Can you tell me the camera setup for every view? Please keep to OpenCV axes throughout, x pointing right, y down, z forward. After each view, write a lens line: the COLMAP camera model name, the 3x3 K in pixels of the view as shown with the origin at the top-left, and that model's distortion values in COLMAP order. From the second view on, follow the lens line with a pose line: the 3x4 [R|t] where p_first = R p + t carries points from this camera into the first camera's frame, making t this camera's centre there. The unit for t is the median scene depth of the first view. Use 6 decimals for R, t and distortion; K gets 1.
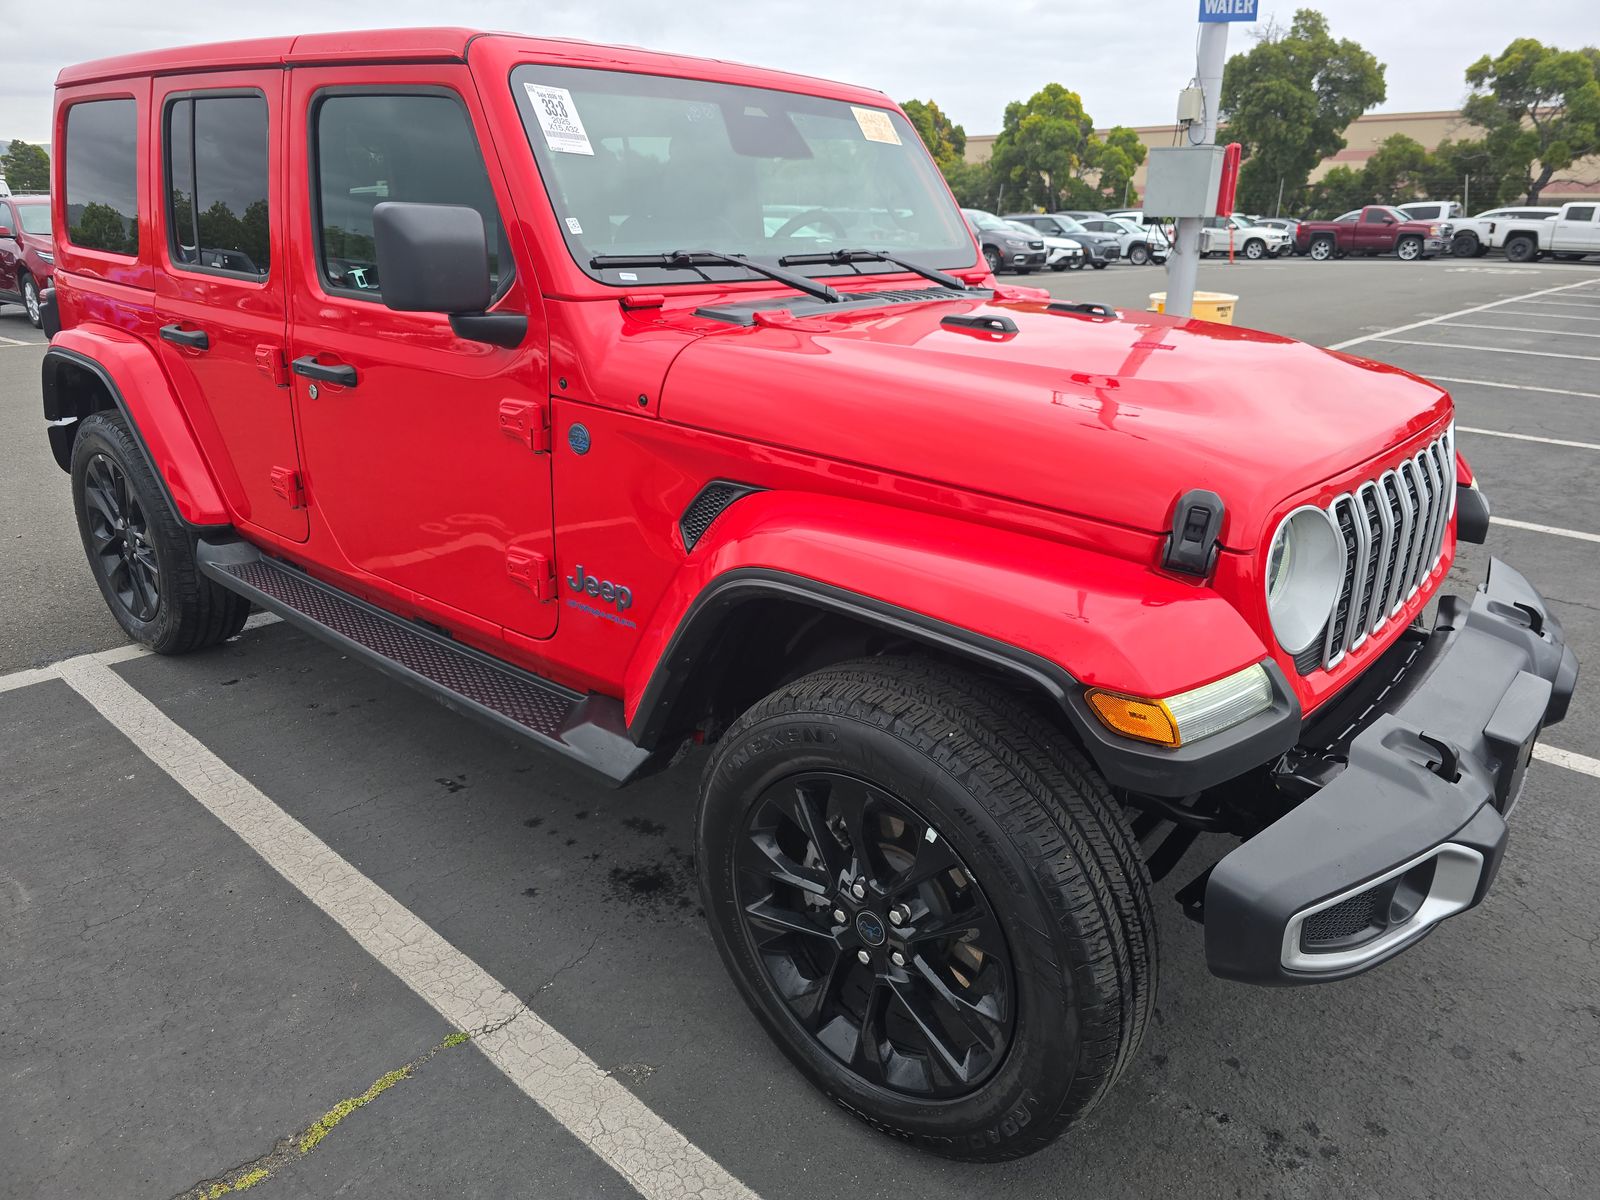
lens RADIAL K [[1071.6, 0, 798.7], [0, 1071.6, 611.5], [0, 0, 1]] dist [0.003734, -0.003988]
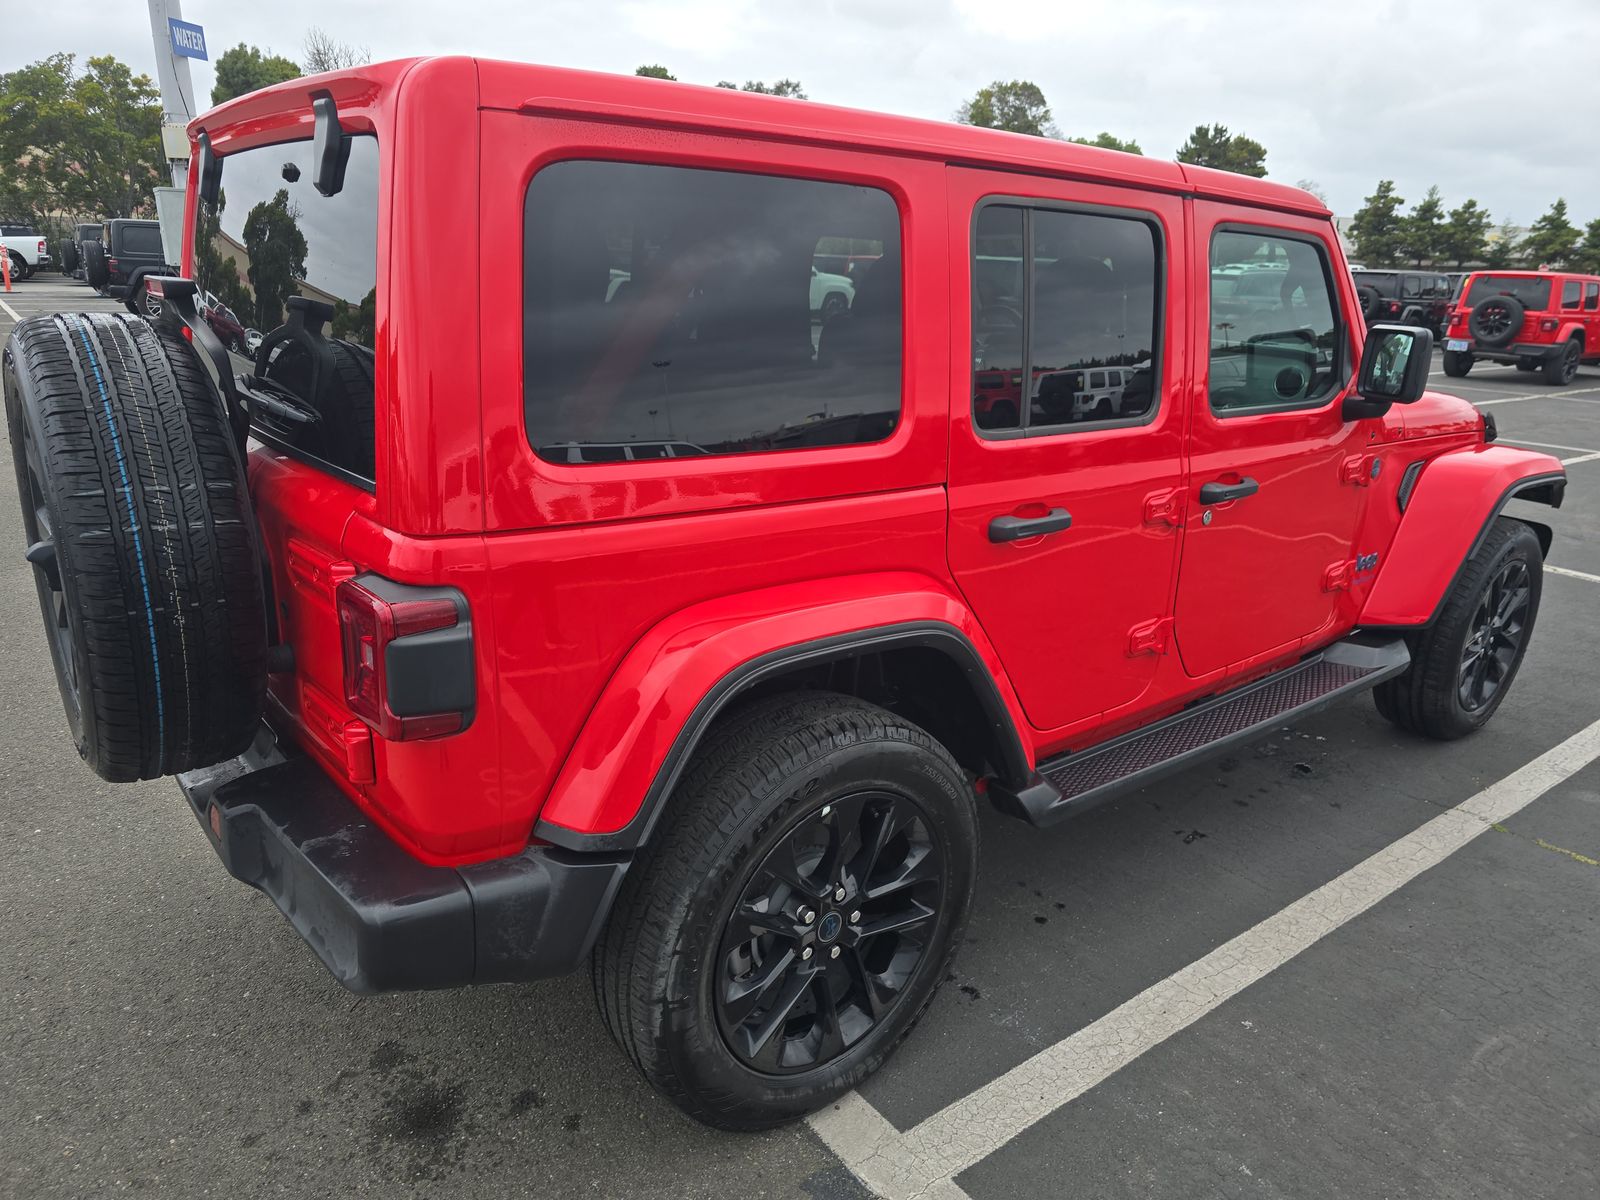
lens RADIAL K [[1071.6, 0, 788.8], [0, 1071.6, 597.4], [0, 0, 1]] dist [0.003734, -0.003988]
pose [[0.214344, -0.306209, 0.927520, -1.145693], [0.338386, 0.914064, 0.223568, -0.381066], [-0.916270, 0.265939, 0.299541, 0.826010]]
